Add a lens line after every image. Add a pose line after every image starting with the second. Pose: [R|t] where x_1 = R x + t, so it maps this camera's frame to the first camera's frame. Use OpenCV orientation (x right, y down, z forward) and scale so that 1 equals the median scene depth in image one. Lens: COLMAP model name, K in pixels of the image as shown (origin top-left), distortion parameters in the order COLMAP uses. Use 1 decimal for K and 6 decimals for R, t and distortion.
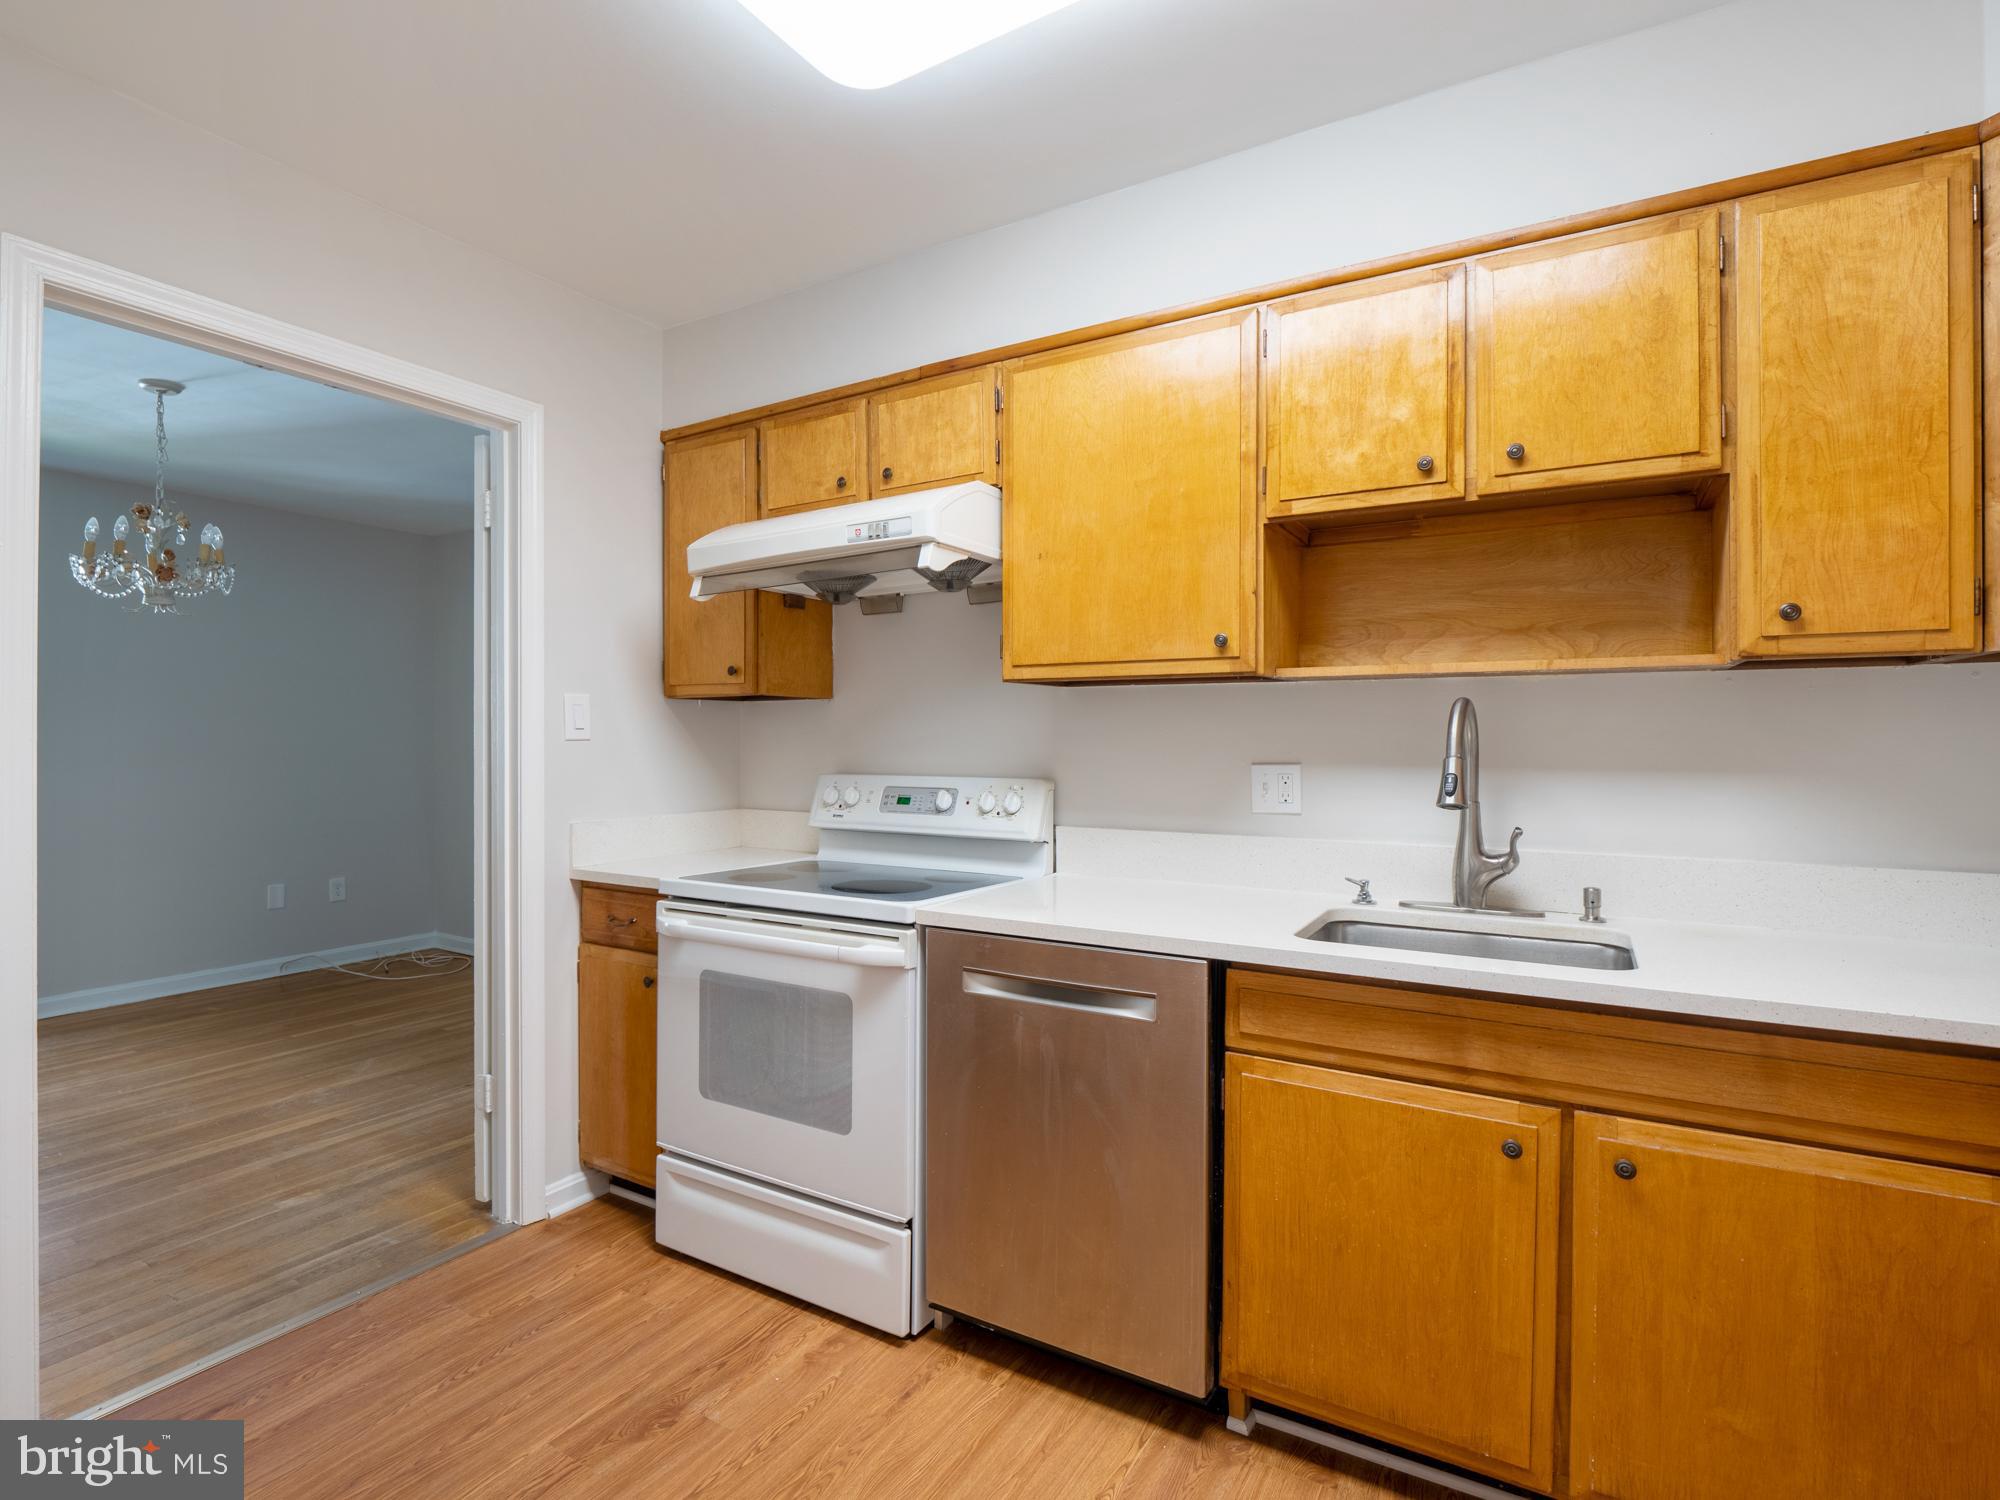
lens RADIAL K [[985.7, 0, 996.5], [0, 985.7, 738.4], [0, 0, 1]] dist [-0.005407, -0.007010]
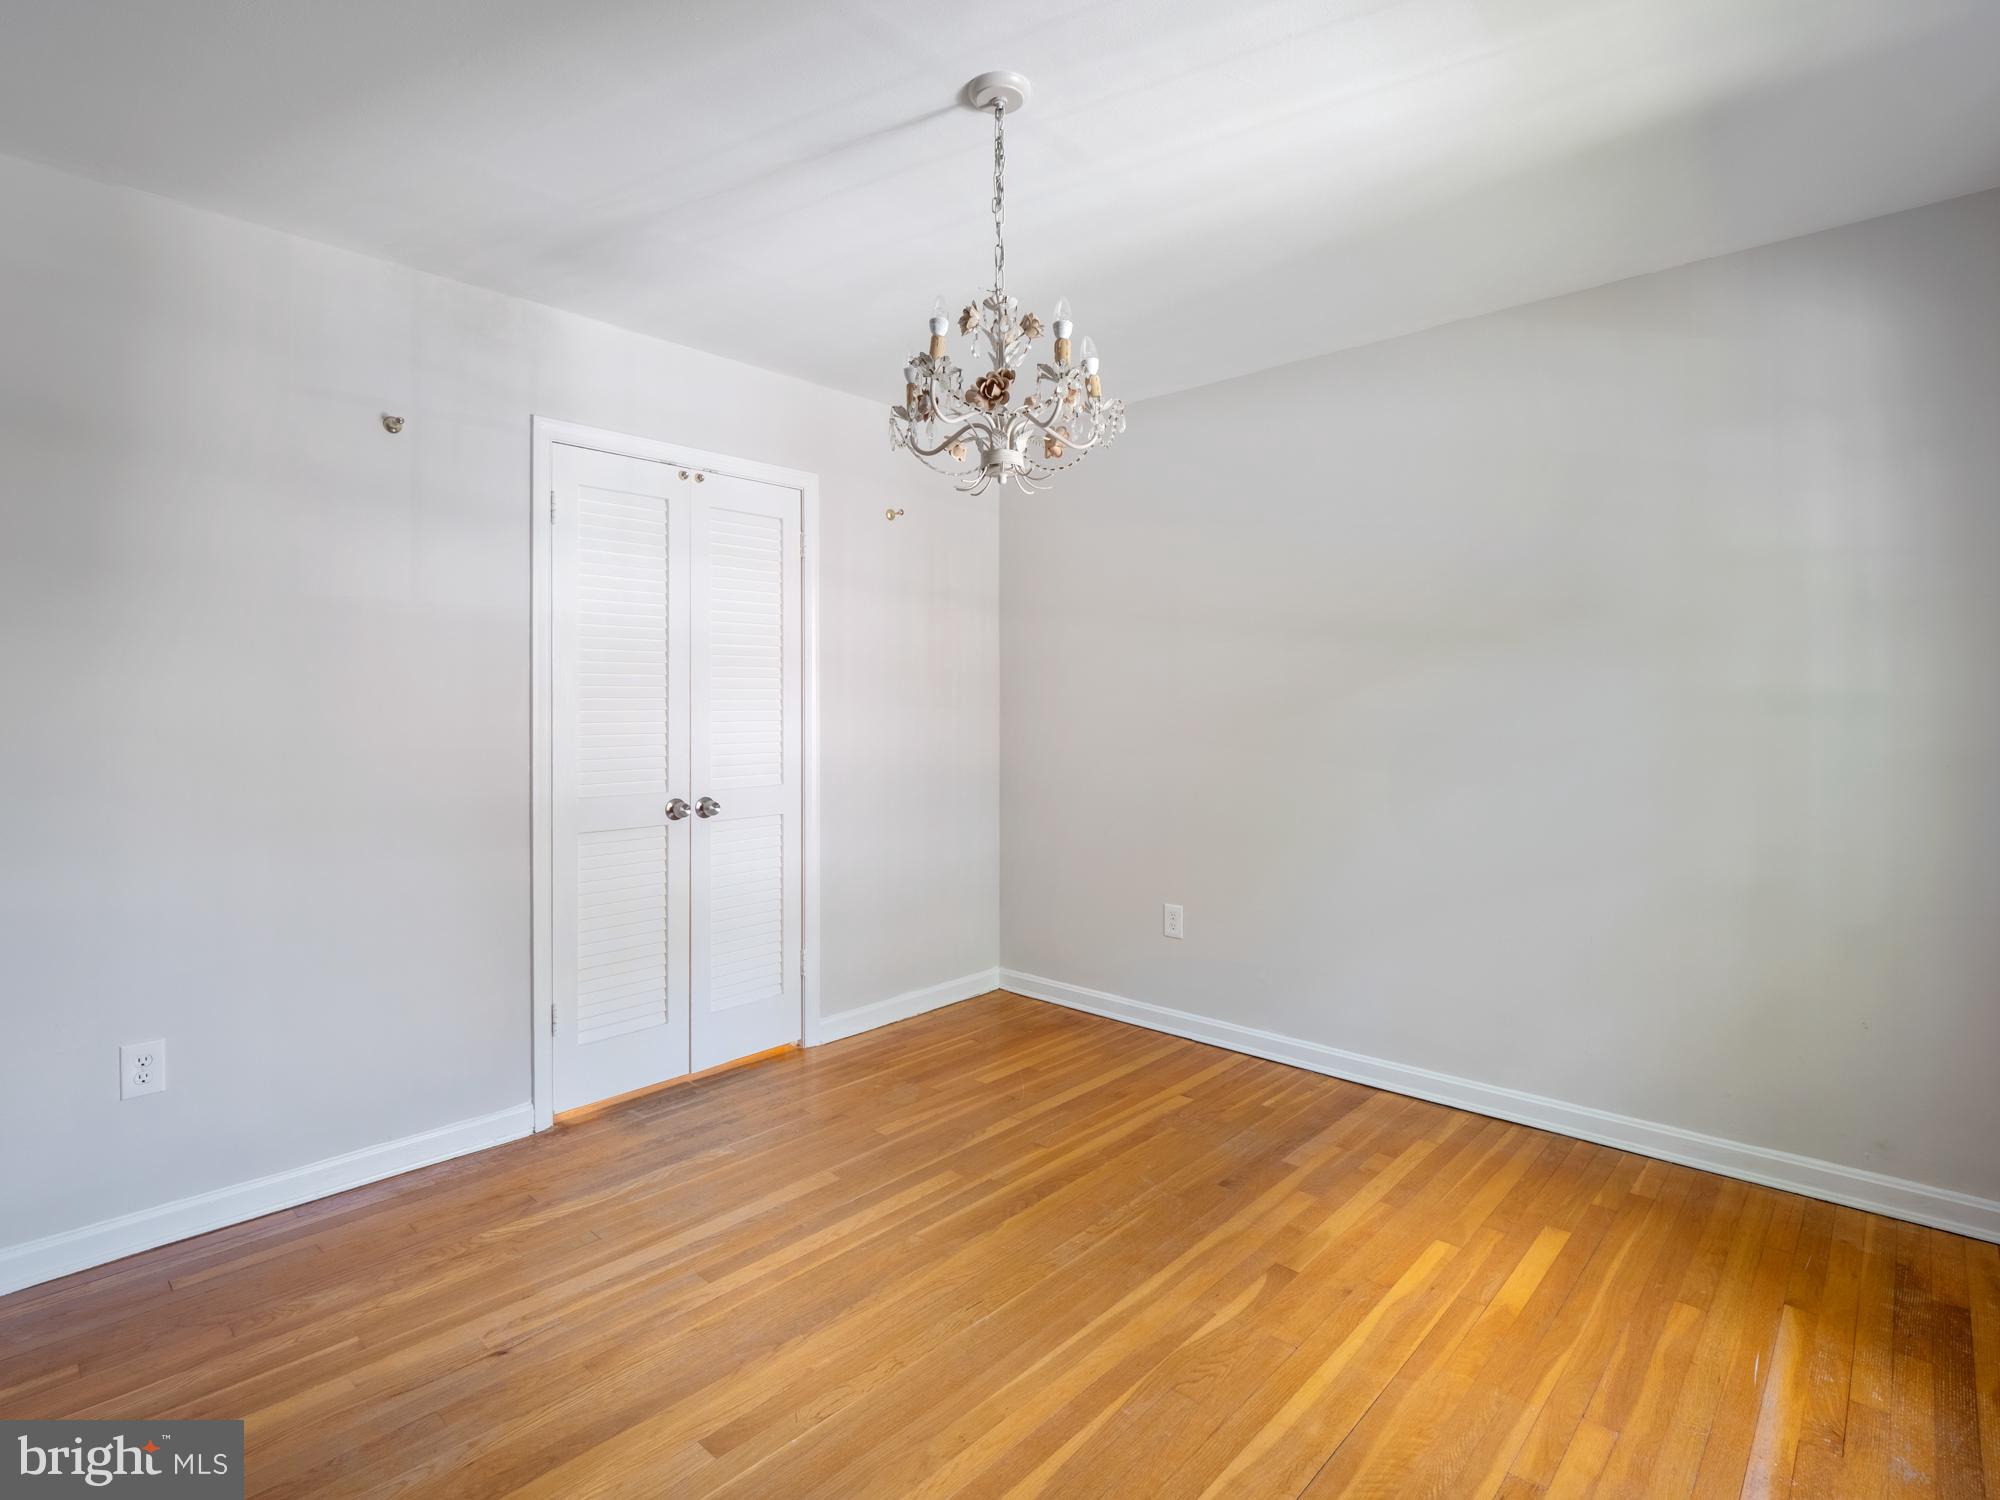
lens RADIAL K [[985.7, 0, 982.4], [0, 985.7, 711.2], [0, 0, 1]] dist [-0.005407, -0.007010]
pose [[-0.975474, -0.011470, 0.219814, -1.840987], [-0.010467, 0.999929, 0.005725, 0.011630], [-0.219864, 0.003284, -0.975525, 2.959703]]
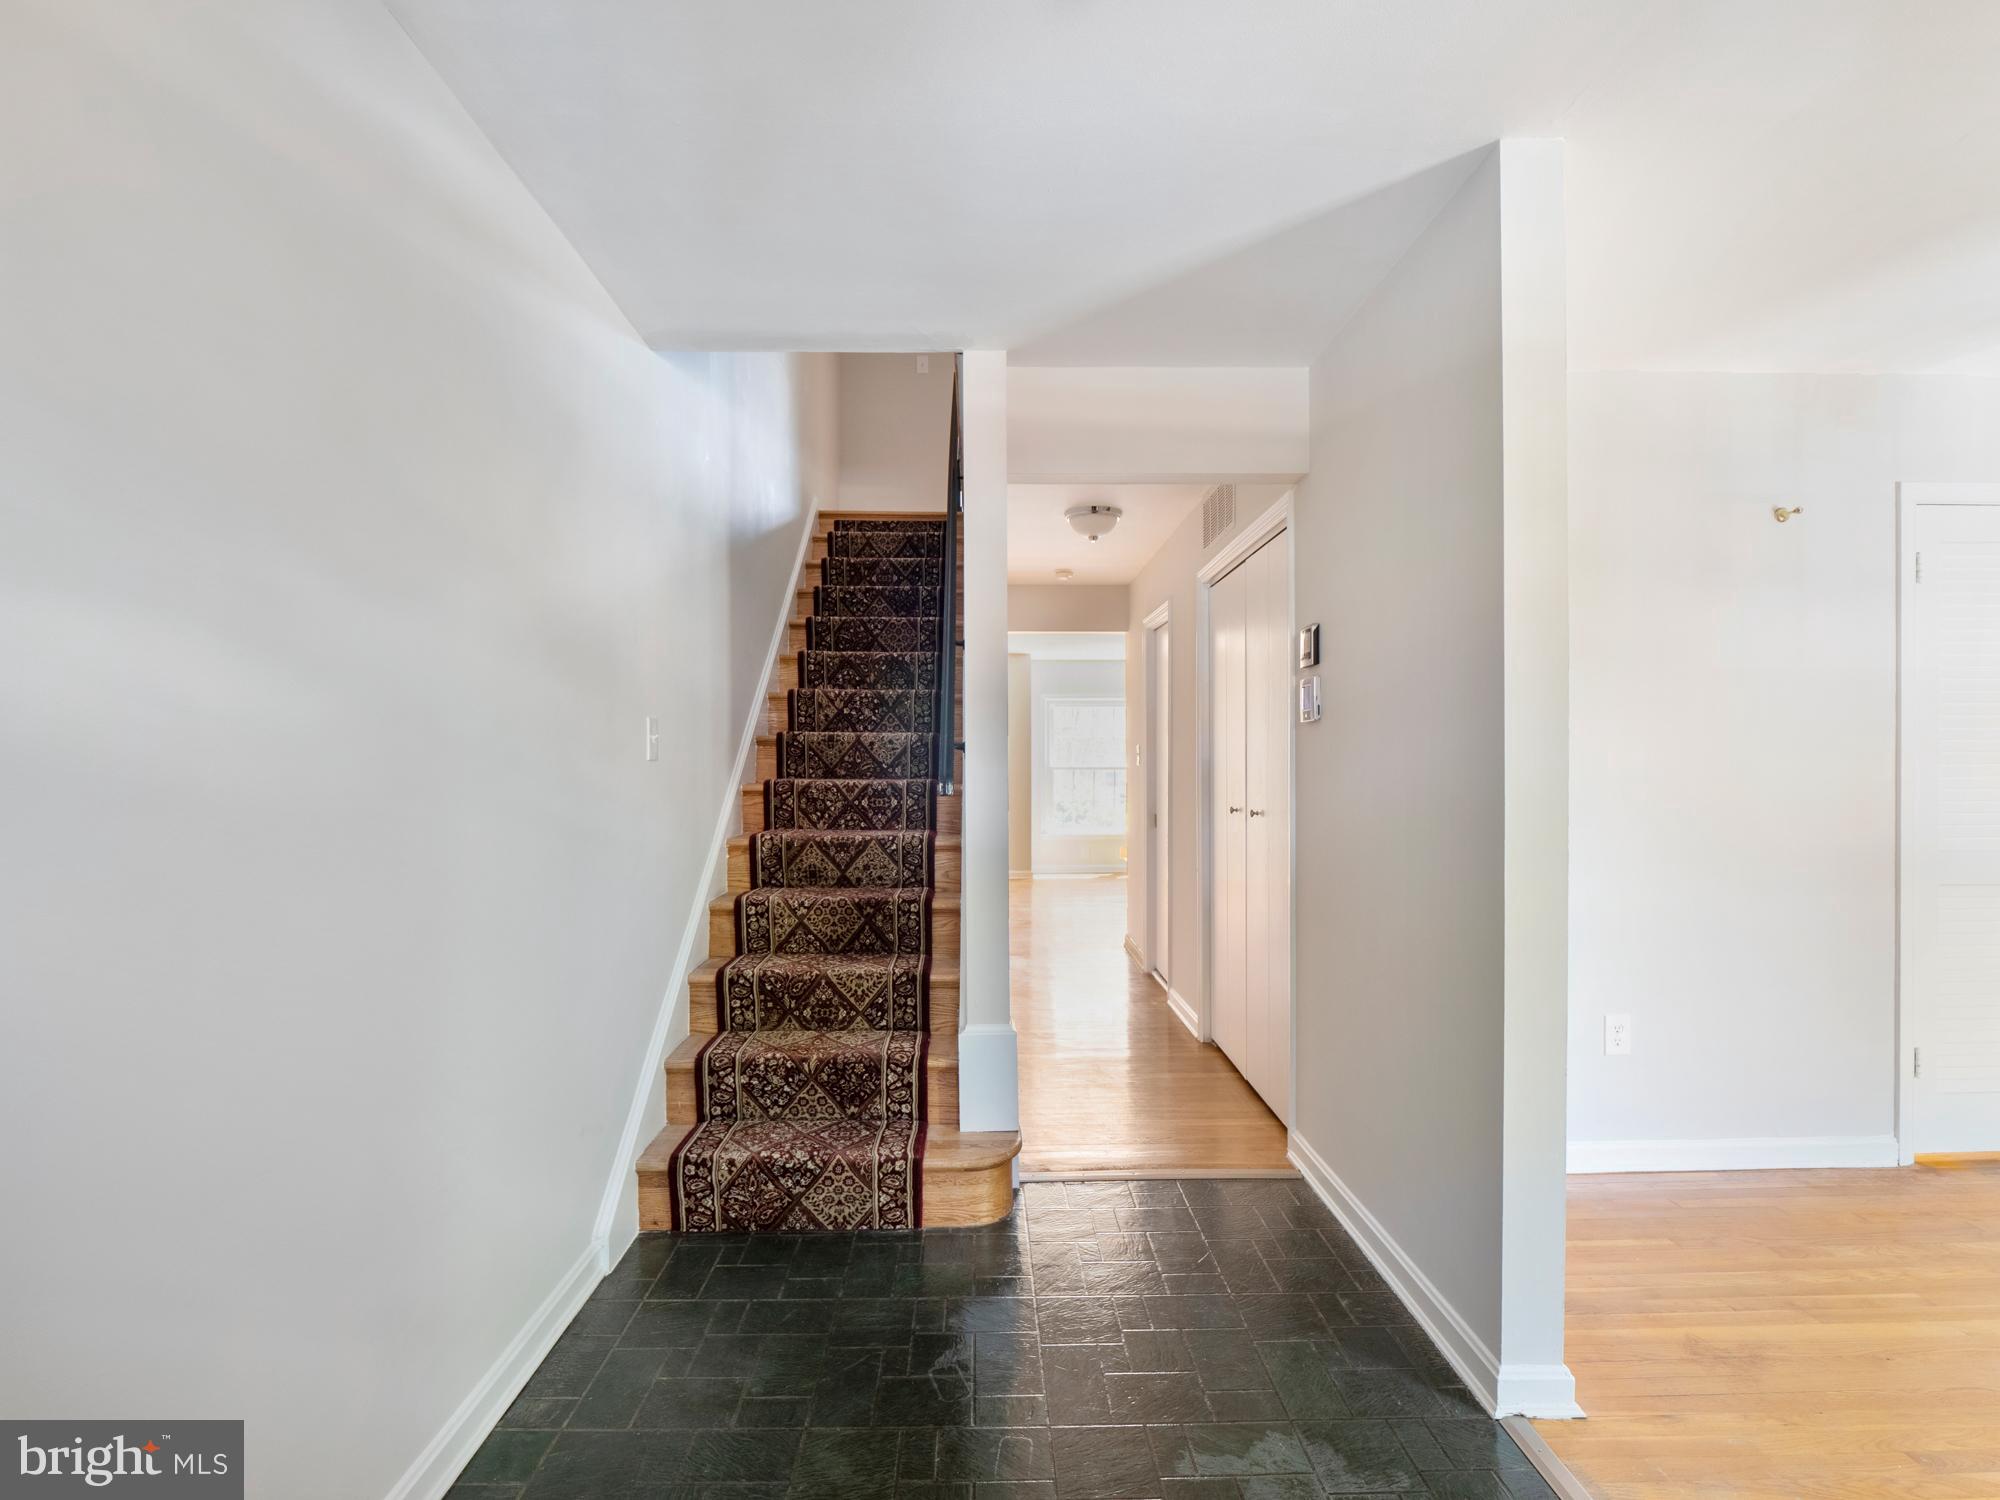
lens RADIAL K [[985.7, 0, 1005.9], [0, 985.7, 764.1], [0, 0, 1]] dist [-0.005407, -0.007010]
pose [[-0.532892, -0.009306, 0.846132, -1.361963], [-0.003620, 0.999955, 0.008718, 0.019719], [-0.846176, 0.001582, -0.532902, 3.753783]]
